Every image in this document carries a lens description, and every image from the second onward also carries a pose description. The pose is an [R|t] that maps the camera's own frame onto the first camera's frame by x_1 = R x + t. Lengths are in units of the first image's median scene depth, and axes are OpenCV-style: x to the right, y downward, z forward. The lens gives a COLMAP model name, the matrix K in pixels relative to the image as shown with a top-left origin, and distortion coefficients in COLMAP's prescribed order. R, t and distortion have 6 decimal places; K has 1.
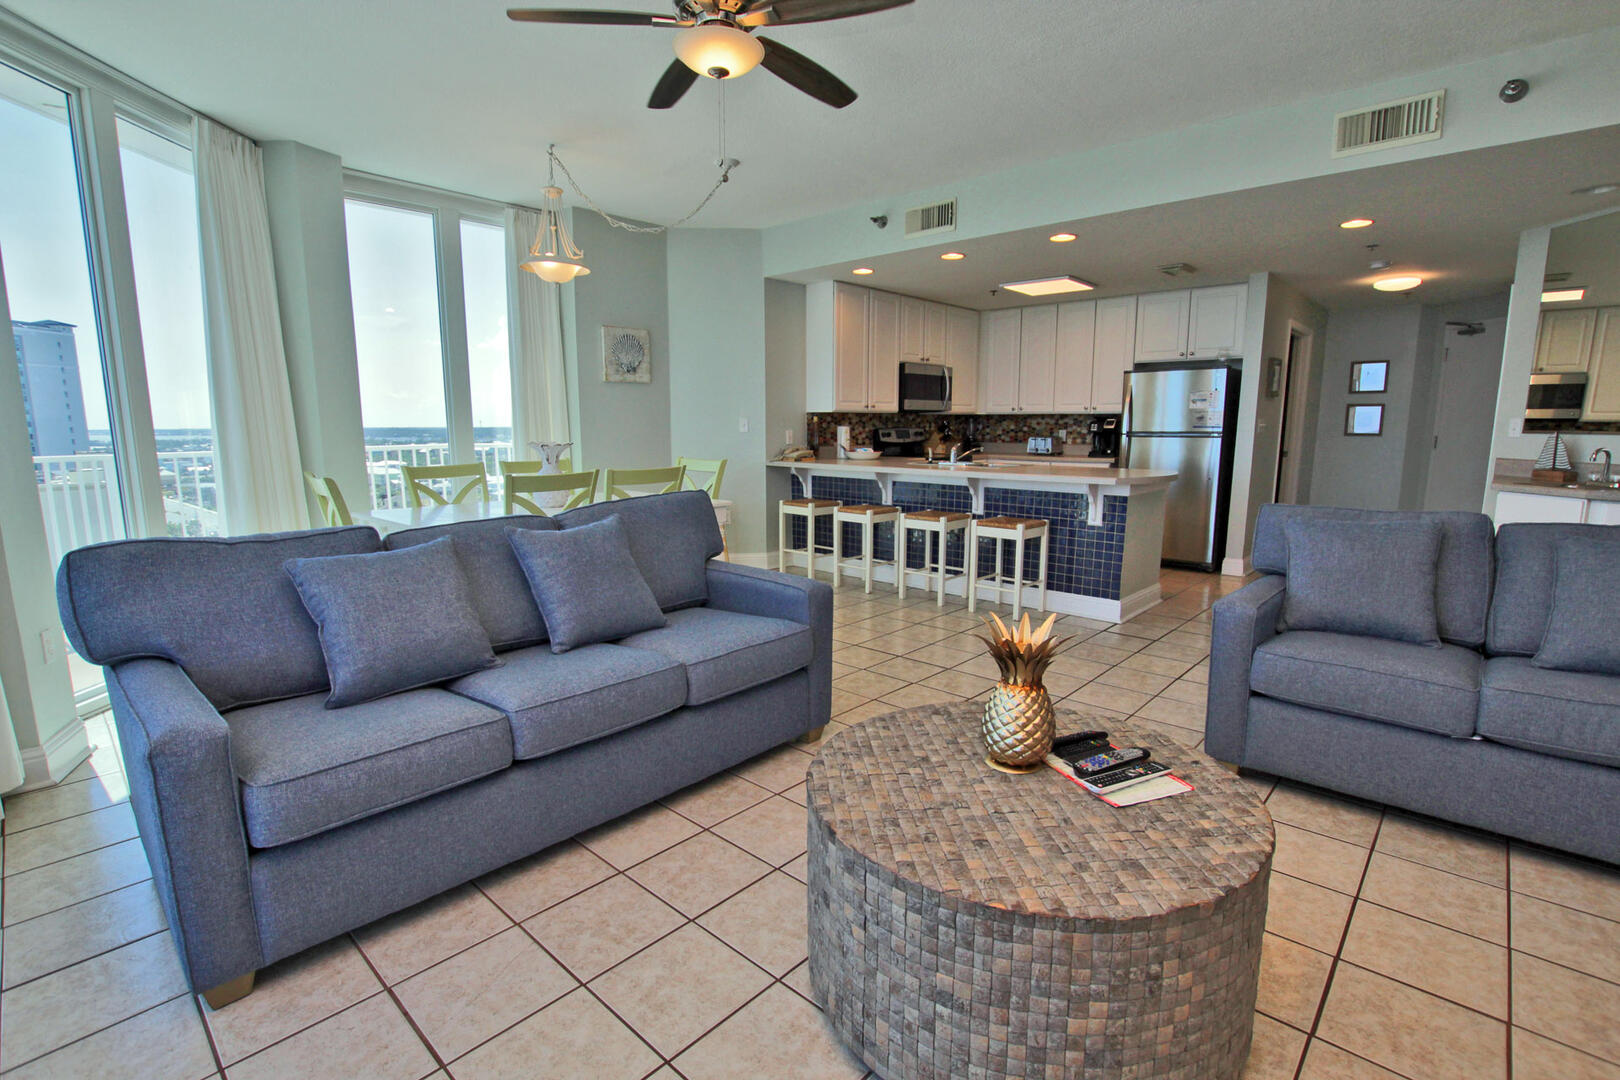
lens RADIAL K [[753.4, 0, 805.9], [0, 753.4, 547.4], [0, 0, 1]] dist [-0.037774, 0.007036]
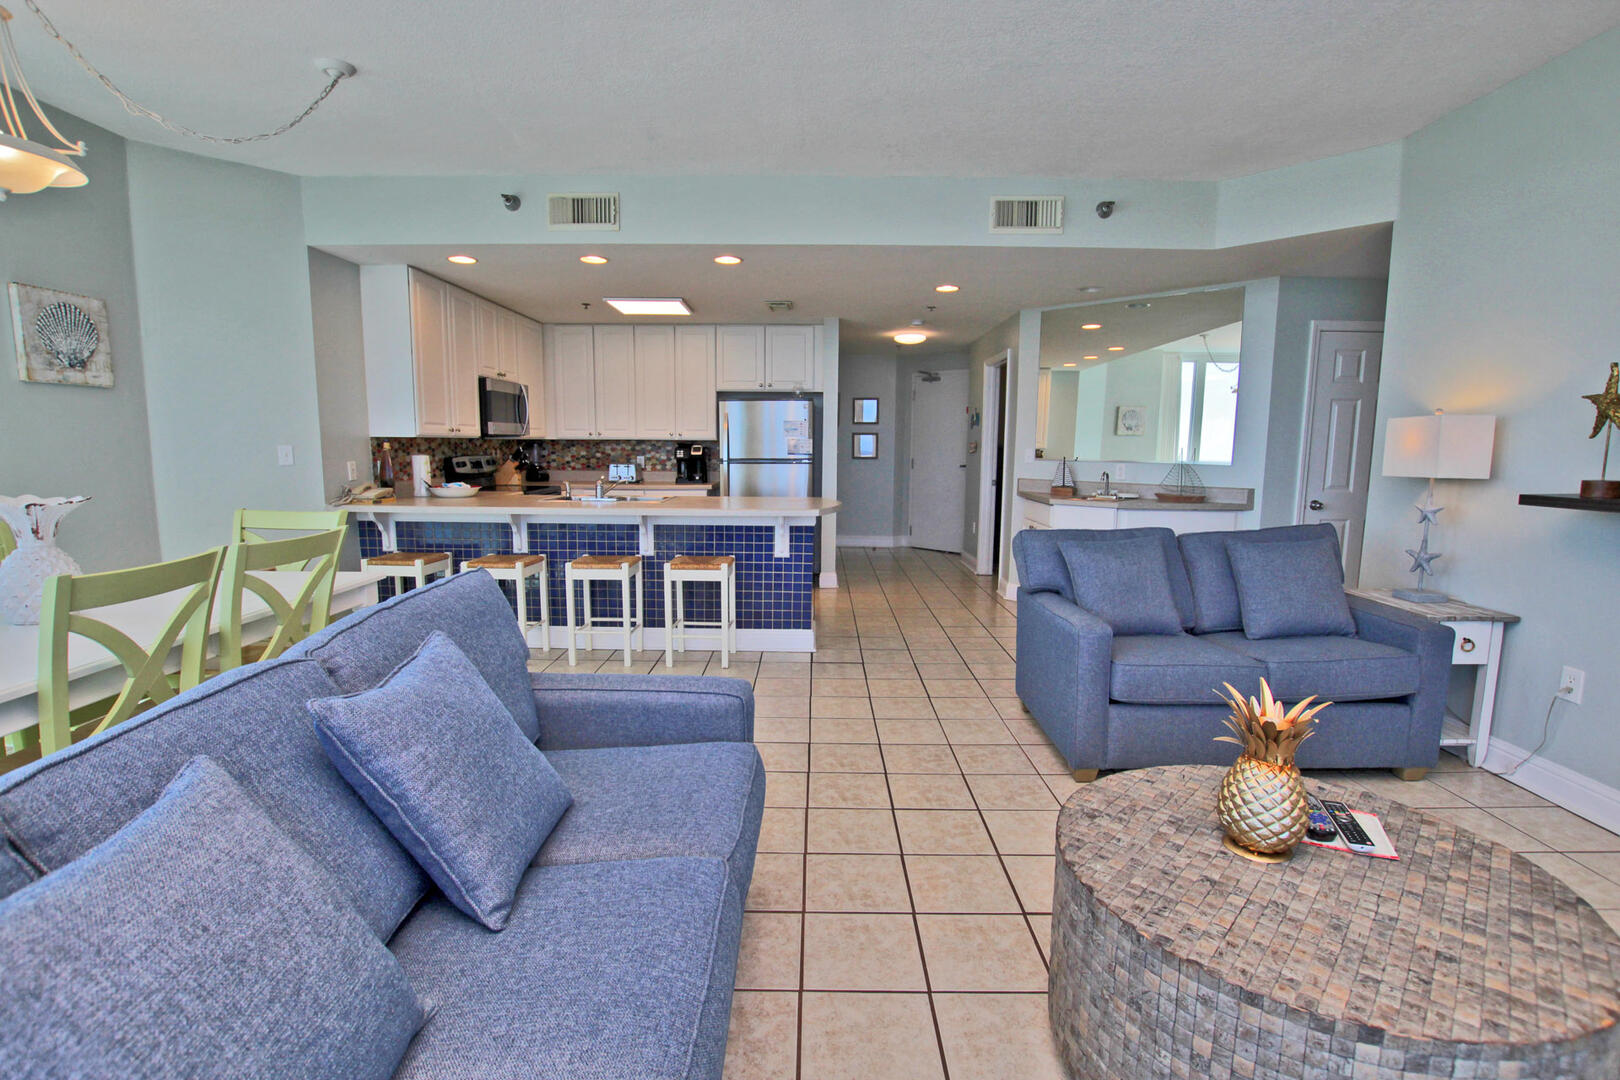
lens RADIAL K [[753.4, 0, 811.6], [0, 753.4, 546.7], [0, 0, 1]] dist [-0.037774, 0.007036]
pose [[0.737524, -0.082888, 0.670215, -0.185528], [0.100410, 0.994867, 0.012546, -0.038423], [-0.667815, 0.058043, 0.742061, 0.177555]]
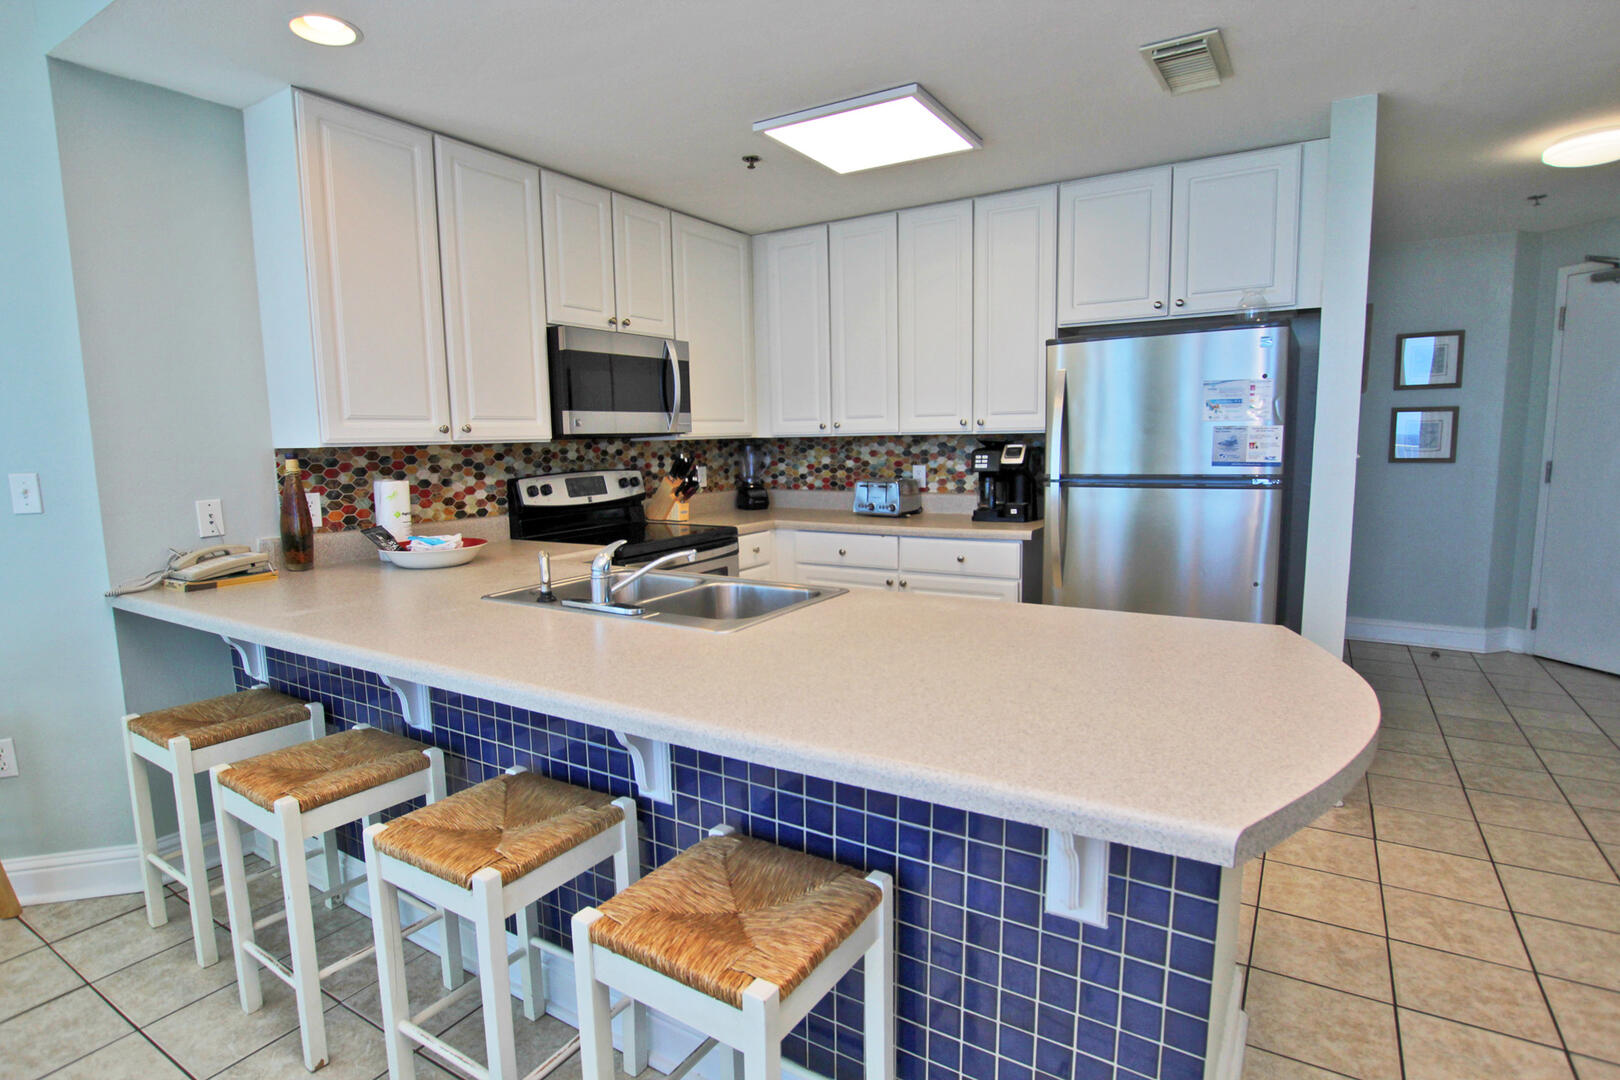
lens RADIAL K [[836.6, 0, 803.6], [0, 836.6, 543.9], [0, 0, 1]] dist [-0.030787, 0.003269]
pose [[0.981091, -0.040351, 0.189296, 0.189991], [0.047408, 0.998334, -0.032897, -0.108168], [-0.187654, 0.041249, 0.981369, 0.560110]]
